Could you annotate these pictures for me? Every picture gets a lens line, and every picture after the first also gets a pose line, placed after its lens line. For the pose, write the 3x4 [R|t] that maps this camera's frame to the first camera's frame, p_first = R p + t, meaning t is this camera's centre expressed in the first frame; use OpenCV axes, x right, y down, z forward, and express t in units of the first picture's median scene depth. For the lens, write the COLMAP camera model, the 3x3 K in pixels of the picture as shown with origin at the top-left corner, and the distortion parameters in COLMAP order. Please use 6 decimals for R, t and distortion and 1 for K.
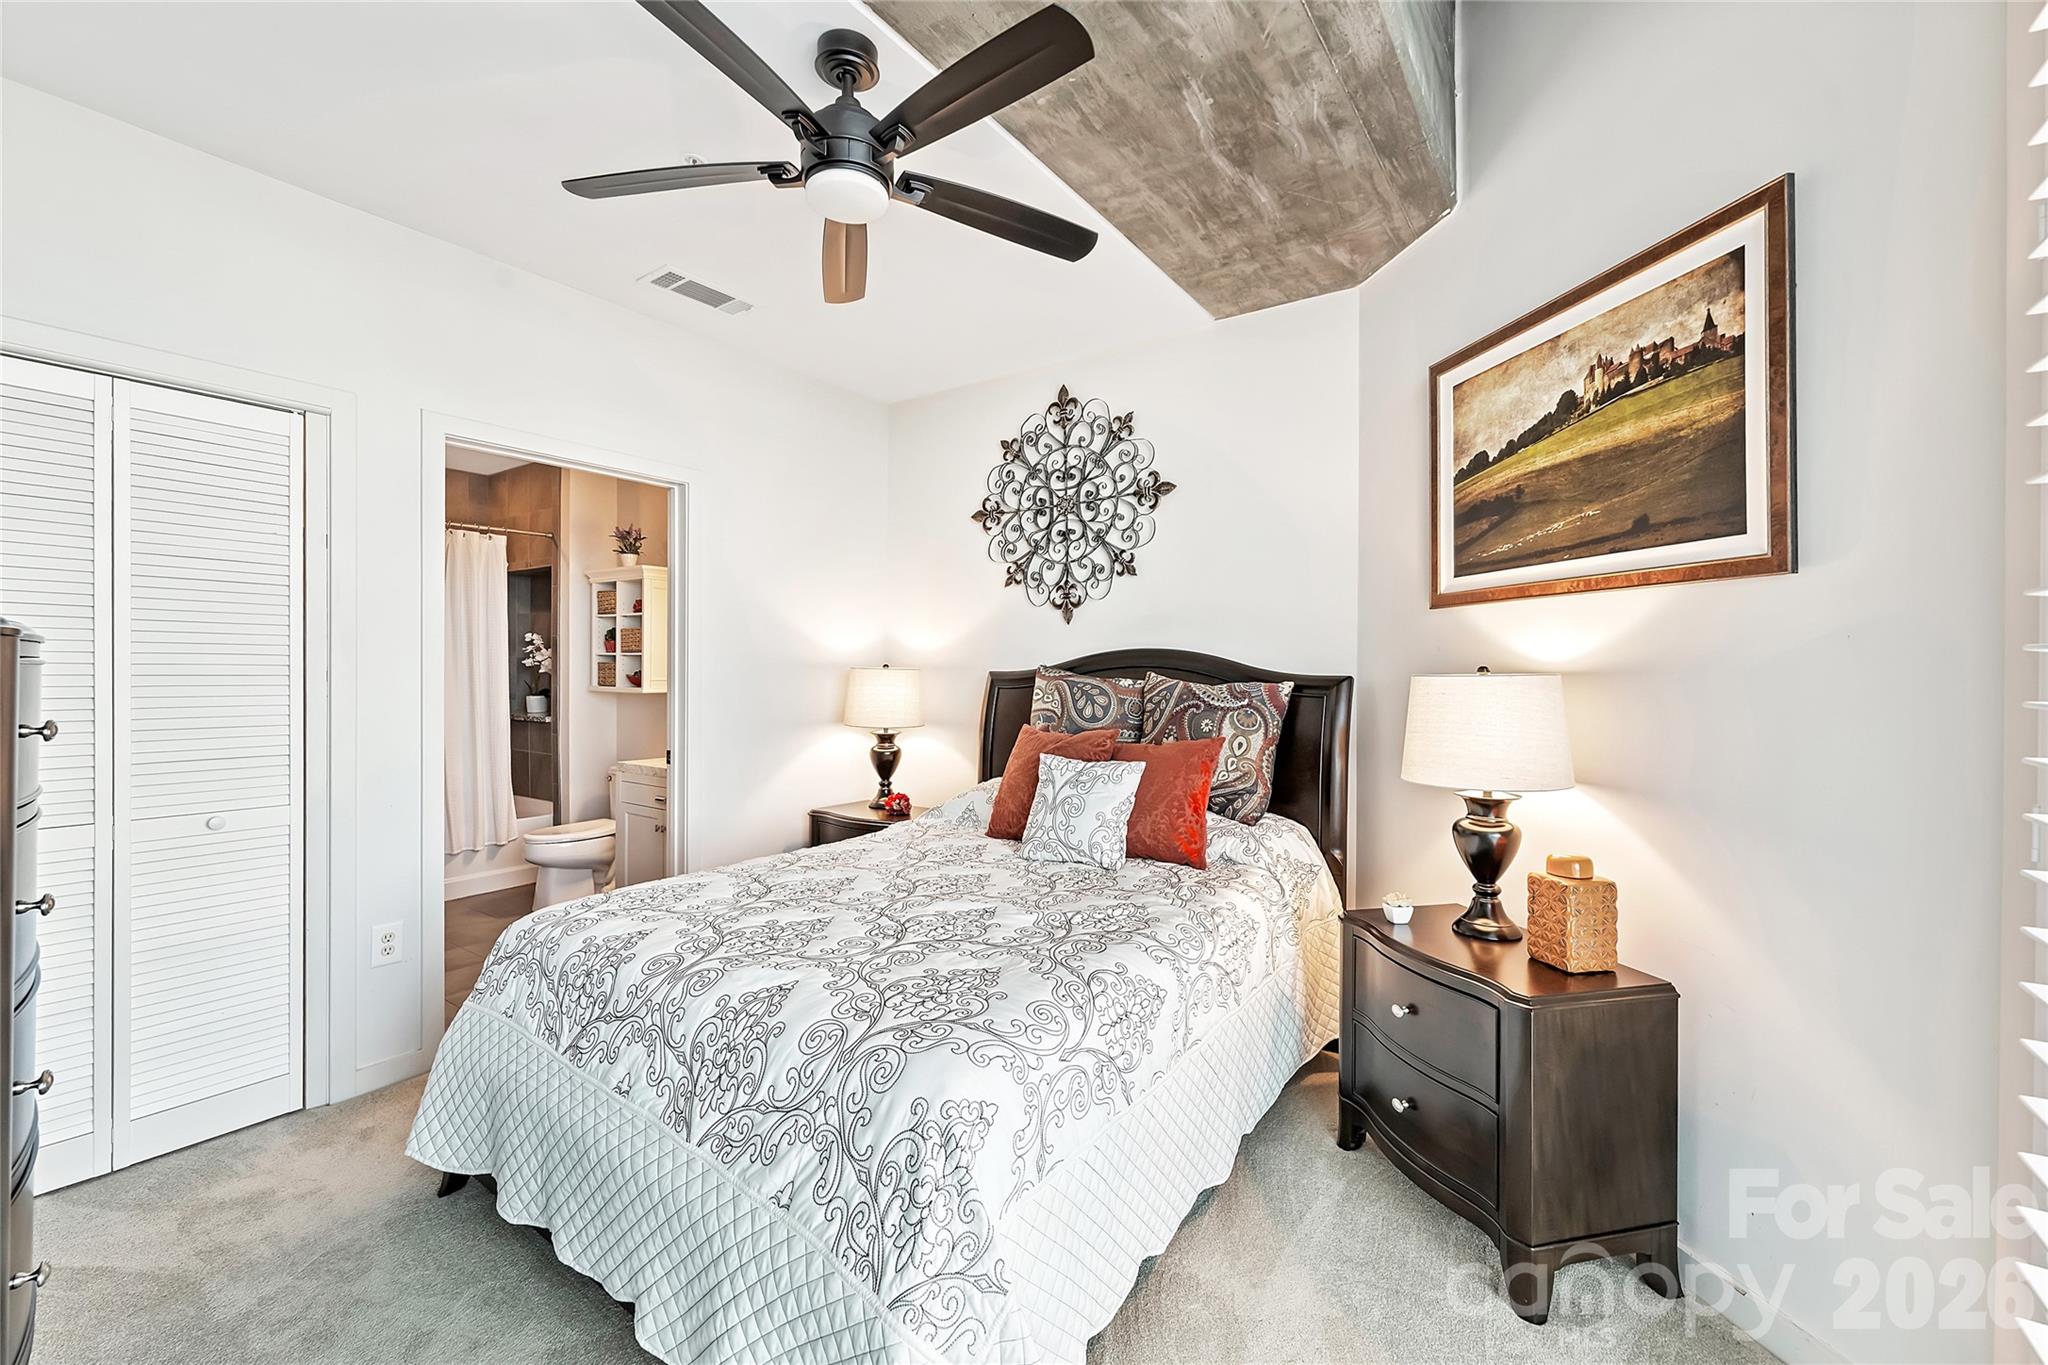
lens RADIAL K [[832.4, 0, 1018.8], [0, 832.4, 672.6], [0, 0, 1]] dist [-0.002032, -0.000358]
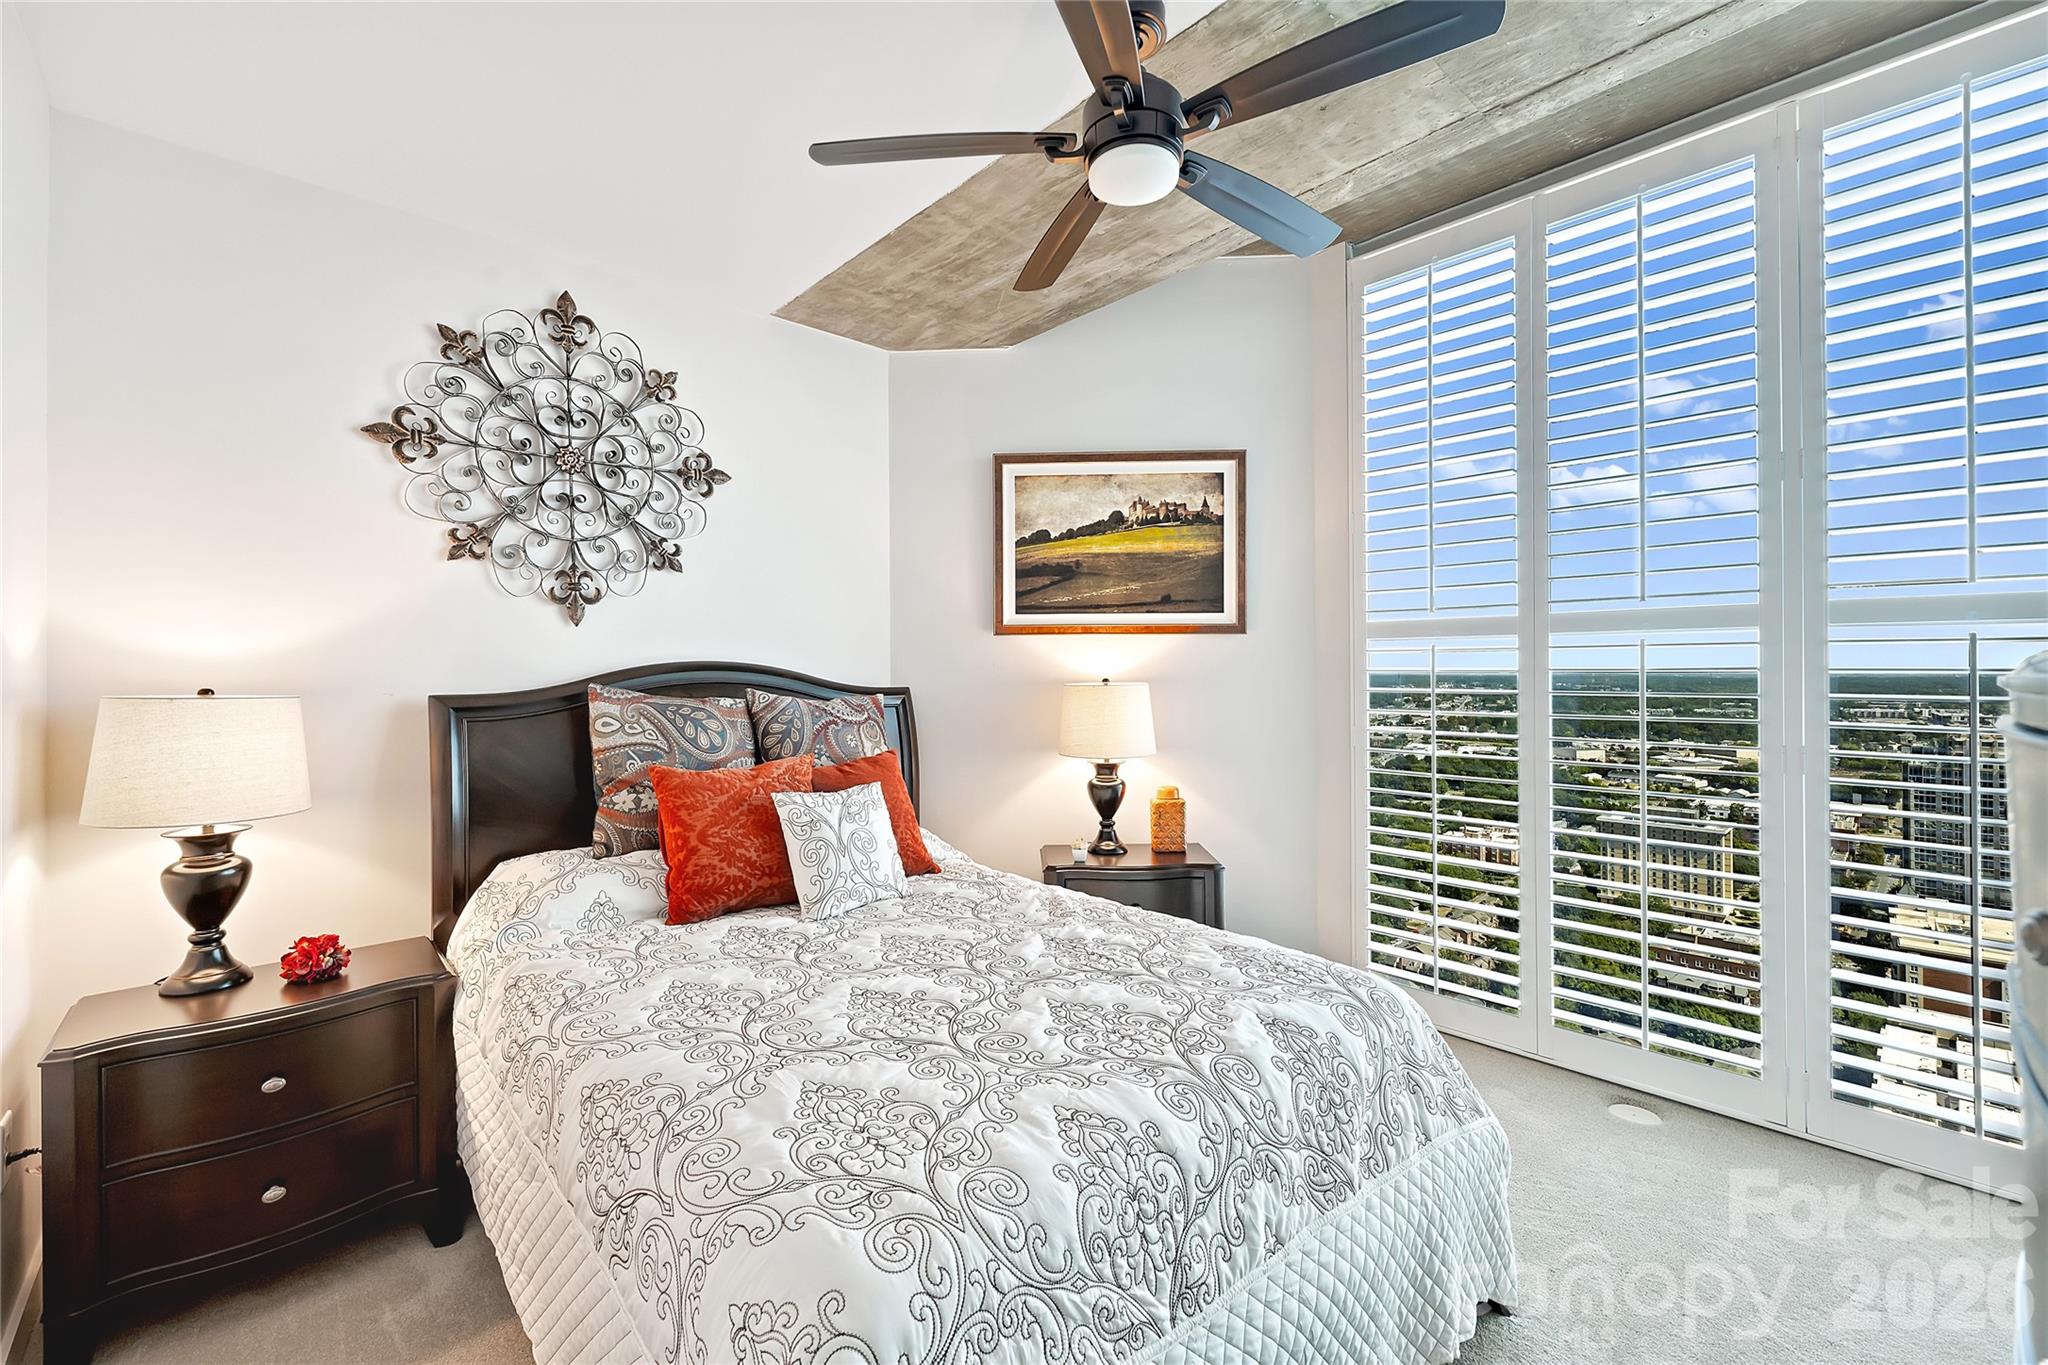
lens RADIAL K [[857.5, 0, 1005.1], [0, 857.5, 667.1], [0, 0, 1]] dist [-0.000544, -0.000116]
pose [[0.219761, -0.003244, 0.975548, -0.712520], [0.011884, 0.999929, 0.000648, -0.022480], [-0.975481, 0.011451, 0.219784, 0.577976]]
